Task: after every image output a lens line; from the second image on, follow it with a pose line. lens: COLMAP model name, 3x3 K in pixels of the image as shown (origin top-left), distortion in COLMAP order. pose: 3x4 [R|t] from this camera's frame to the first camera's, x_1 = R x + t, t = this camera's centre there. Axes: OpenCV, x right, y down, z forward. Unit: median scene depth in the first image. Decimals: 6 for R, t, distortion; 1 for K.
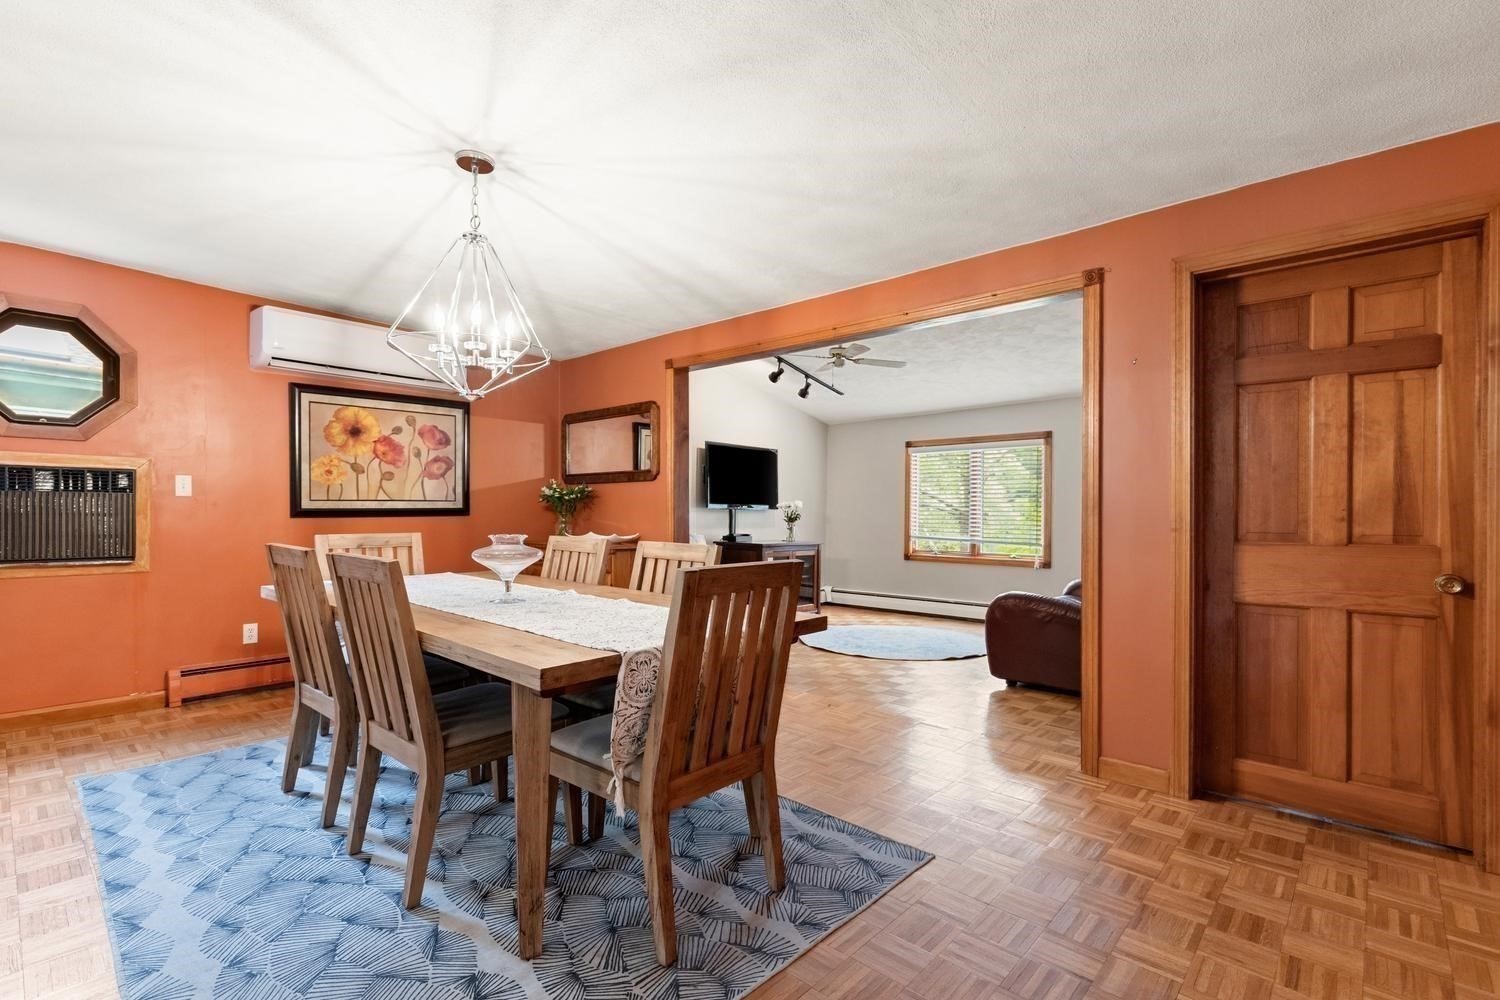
lens RADIAL K [[687.1, 0, 726.4], [0, 687.1, 518.0], [0, 0, 1]] dist [0.007344, 0.000334]
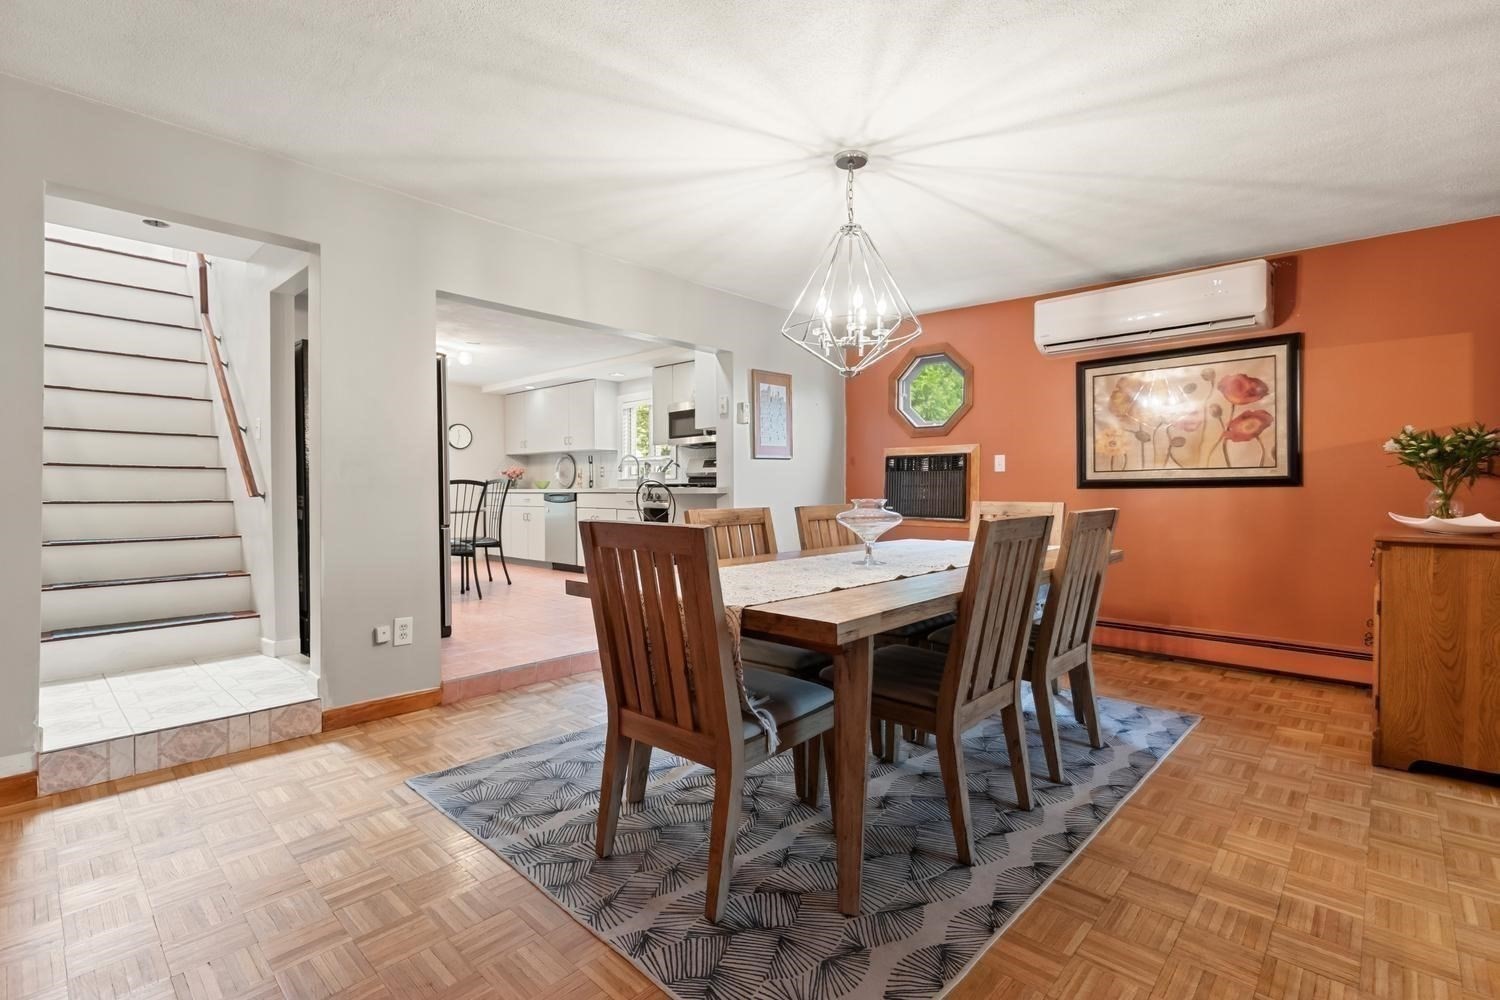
lens RADIAL K [[687.1, 0, 750.7], [0, 687.1, 492.7], [0, 0, 1]] dist [0.007344, 0.000334]
pose [[0.006469, -0.000369, -0.999979, 0.417342], [-0.009013, 0.999959, -0.000427, 0.010103], [0.999938, 0.009016, 0.006465, 0.474290]]
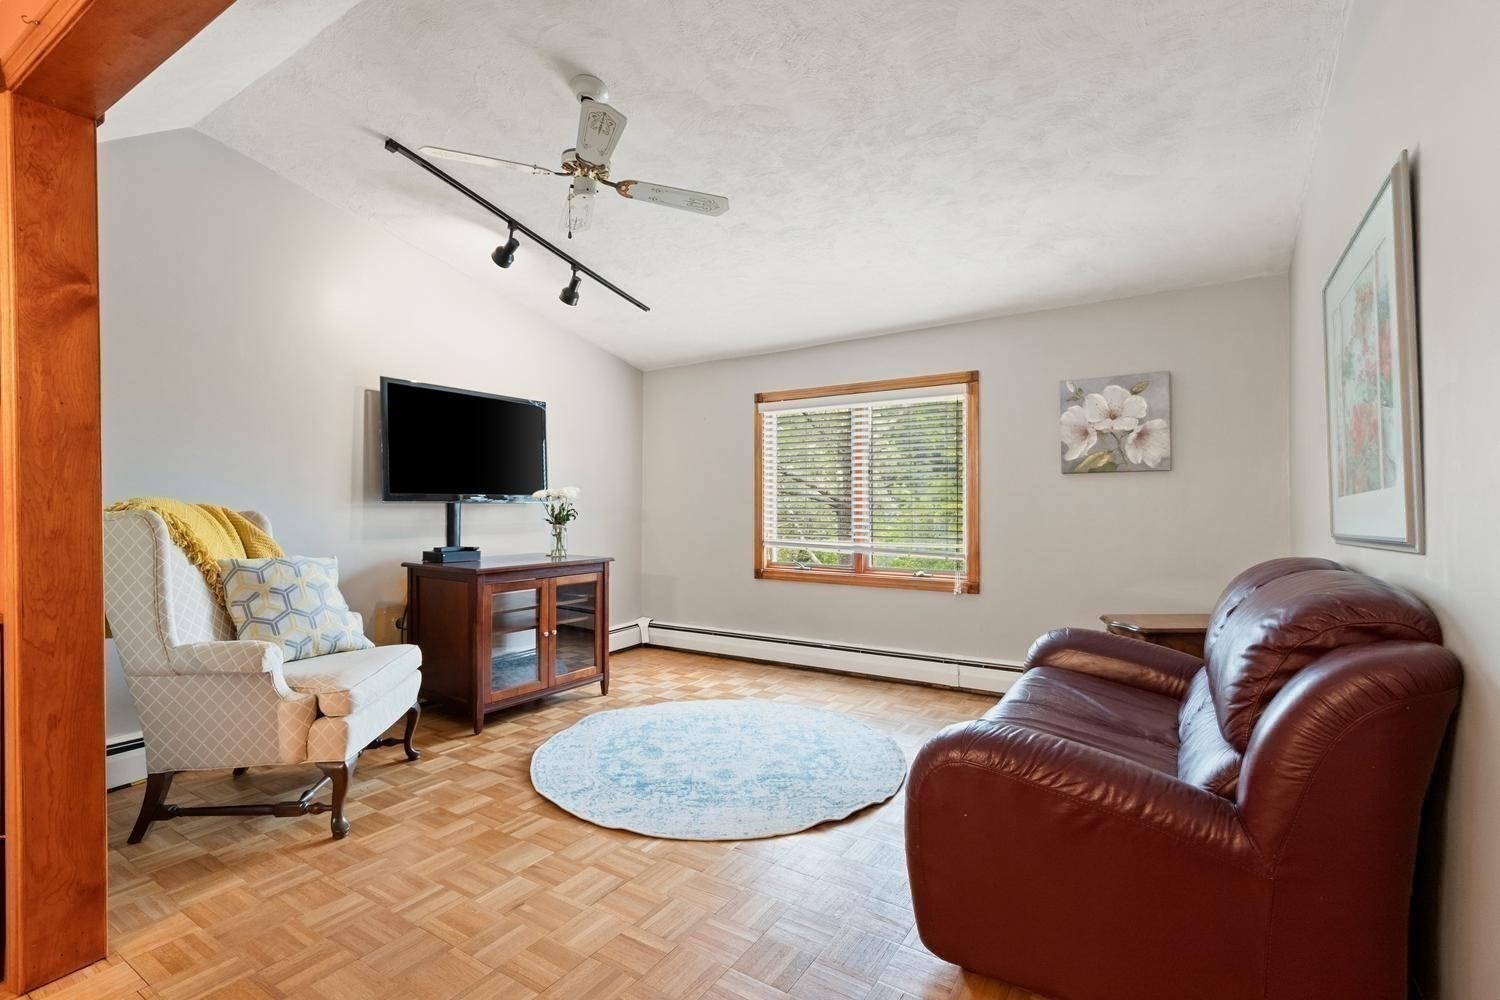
lens RADIAL K [[687.1, 0, 728.4], [0, 687.1, 496.0], [0, 0, 1]] dist [0.007344, 0.000334]
pose [[0.985341, -0.009023, 0.170356, 0.218611], [0.011394, 0.999851, -0.012949, -0.013499], [-0.170214, 0.014701, 0.985297, 0.645960]]
